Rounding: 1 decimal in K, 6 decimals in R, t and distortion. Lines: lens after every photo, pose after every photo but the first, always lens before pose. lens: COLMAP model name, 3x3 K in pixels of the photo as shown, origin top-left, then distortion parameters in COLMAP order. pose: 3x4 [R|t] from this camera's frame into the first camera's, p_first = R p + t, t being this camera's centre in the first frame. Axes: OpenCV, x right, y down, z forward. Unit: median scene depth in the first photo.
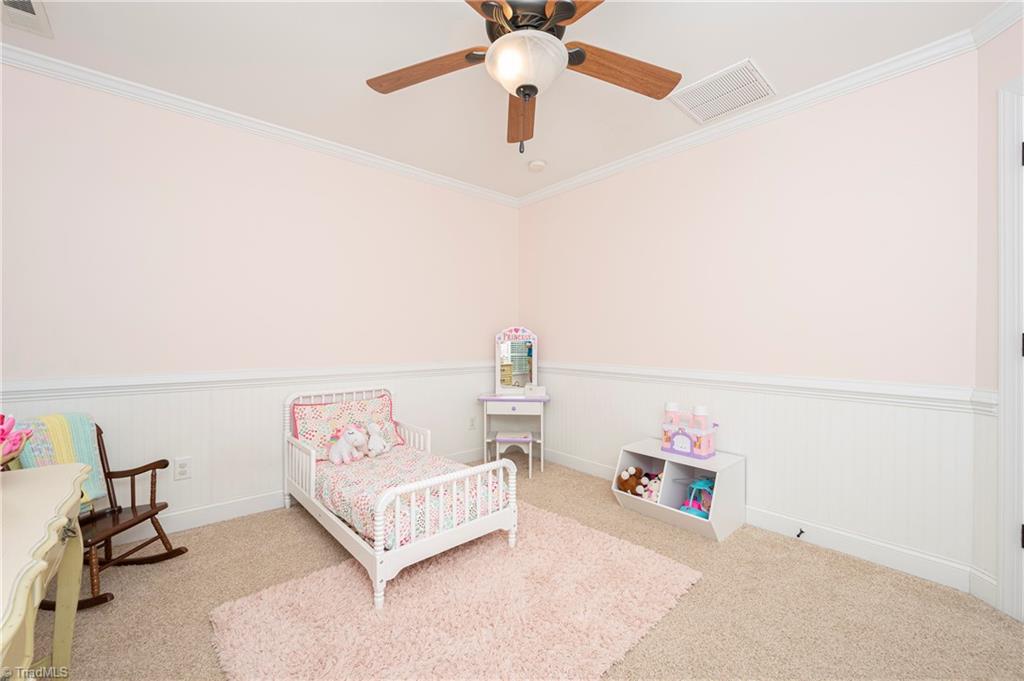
lens RADIAL K [[419.4, 0, 512.3], [0, 419.4, 337.1], [0, 0, 1]] dist [-0.018547, -0.001954]
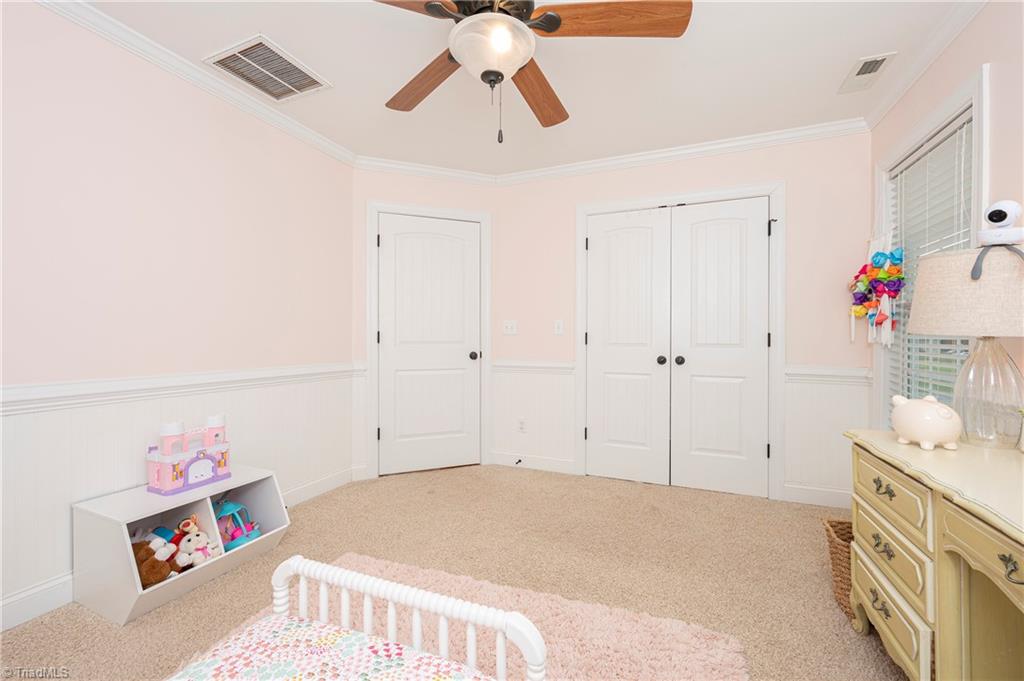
lens RADIAL K [[419.4, 0, 509.8], [0, 419.4, 336.3], [0, 0, 1]] dist [-0.018547, -0.001954]
pose [[-0.433775, -0.008138, 0.900984, -0.506830], [0.000243, 0.999958, 0.009148, 0.005743], [-0.901021, 0.004187, -0.433755, 0.822542]]
